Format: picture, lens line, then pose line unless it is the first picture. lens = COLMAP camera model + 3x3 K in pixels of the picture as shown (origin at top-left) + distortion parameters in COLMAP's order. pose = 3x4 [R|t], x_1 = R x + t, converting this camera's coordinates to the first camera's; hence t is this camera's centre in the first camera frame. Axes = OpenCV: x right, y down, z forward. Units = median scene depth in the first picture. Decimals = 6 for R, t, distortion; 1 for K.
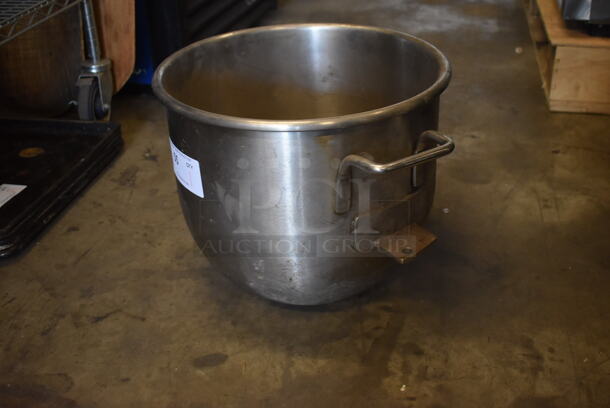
lens RADIAL K [[752.5, 0, 305.2], [0, 752.5, 164.0], [0, 0, 1]] dist [-0.023178, -0.058273]
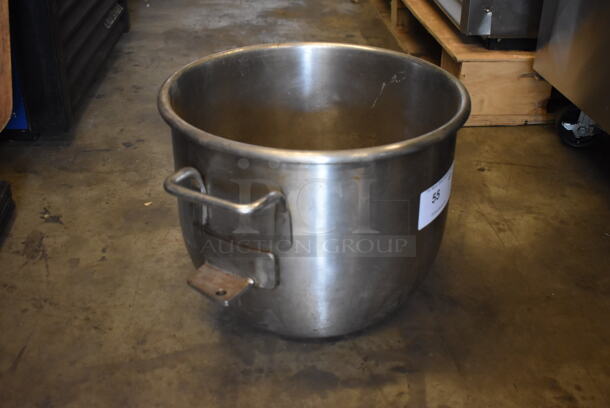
lens RADIAL K [[752.5, 0, 305.2], [0, 752.5, 164.0], [0, 0, 1]] dist [-0.023178, -0.058273]
pose [[0.955481, -0.090688, 0.280769, -0.179495], [0.090791, 0.995789, 0.012670, -0.060660], [-0.280736, 0.013385, 0.959692, 0.109553]]
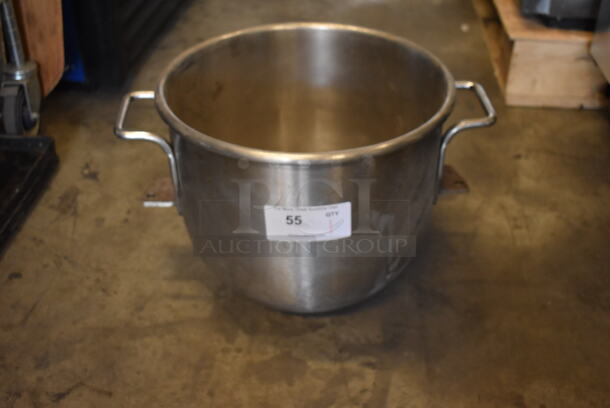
lens RADIAL K [[752.5, 0, 305.2], [0, 752.5, 164.0], [0, 0, 1]] dist [-0.023178, -0.058273]
pose [[0.992528, -0.038315, 0.115848, -0.055851], [0.025646, 0.993718, 0.108935, -0.125905], [-0.119294, -0.105150, 0.987275, 0.072790]]
